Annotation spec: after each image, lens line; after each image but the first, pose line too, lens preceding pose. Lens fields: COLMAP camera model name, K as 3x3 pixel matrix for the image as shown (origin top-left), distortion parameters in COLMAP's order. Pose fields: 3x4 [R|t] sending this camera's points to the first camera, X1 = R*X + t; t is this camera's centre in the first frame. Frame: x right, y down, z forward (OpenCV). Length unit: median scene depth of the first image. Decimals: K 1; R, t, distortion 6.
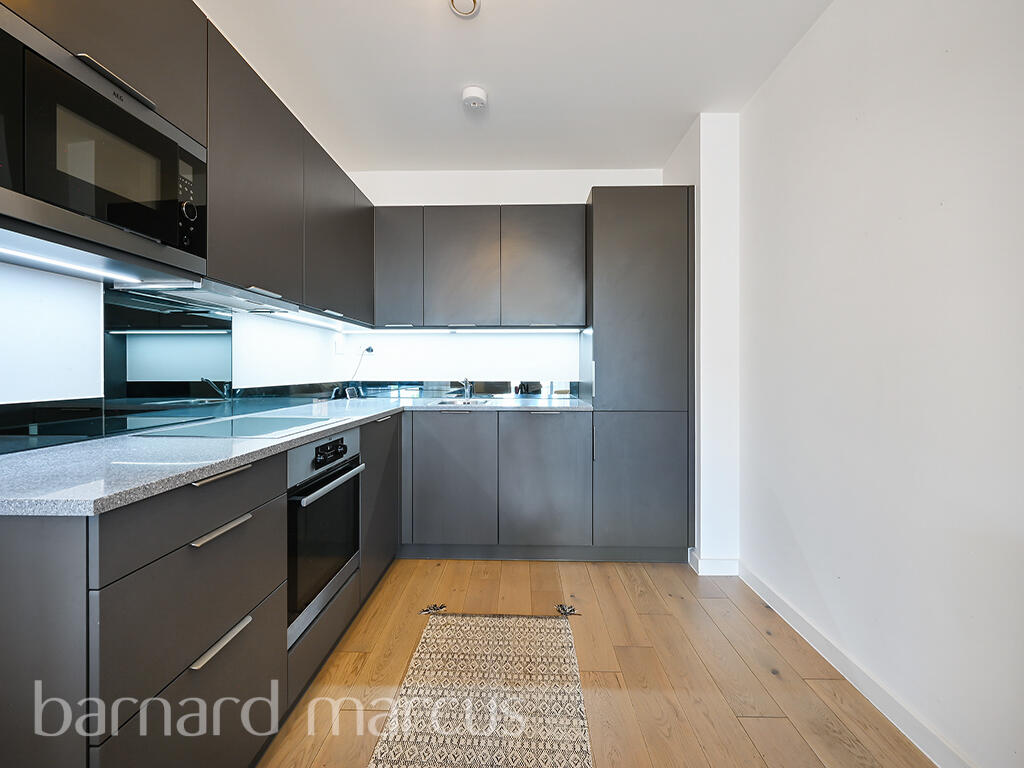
lens RADIAL K [[409.9, 0, 512.9], [0, 409.9, 374.2], [0, 0, 1]] dist [0.001672, -0.000118]
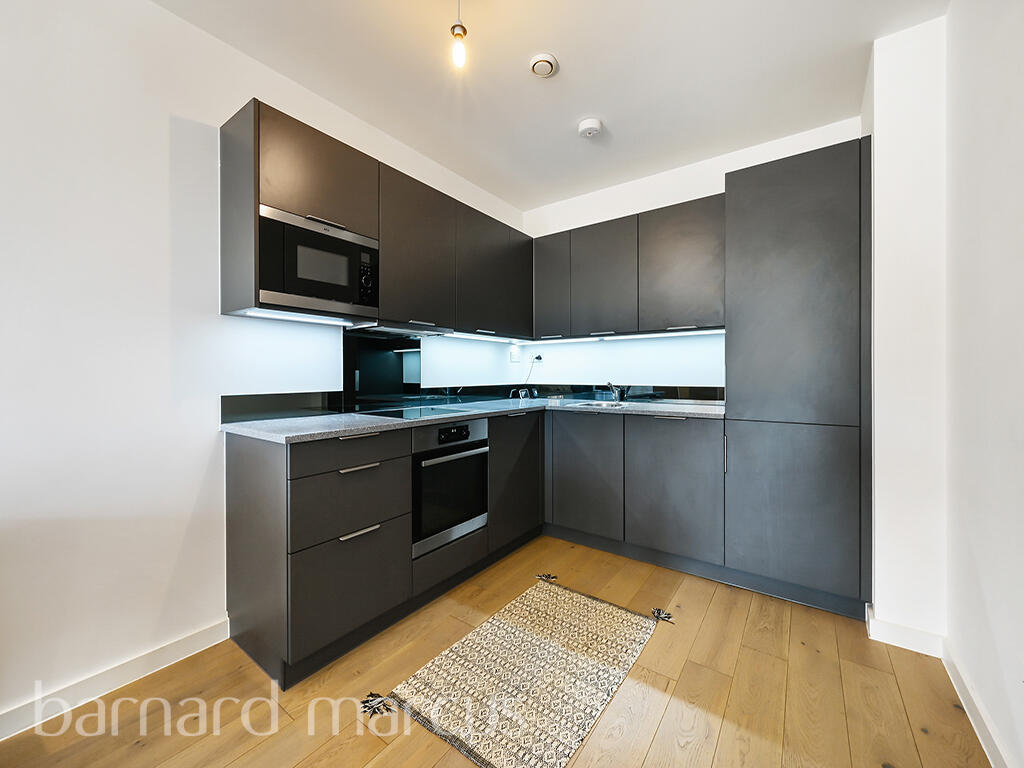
lens RADIAL K [[409.9, 0, 514.5], [0, 409.9, 380.7], [0, 0, 1]] dist [0.001672, -0.000118]
pose [[0.822025, 0.005907, -0.569421, 0.373097], [-0.003222, 0.999978, 0.005723, -0.000371], [0.569442, -0.002870, 0.822026, -0.022768]]
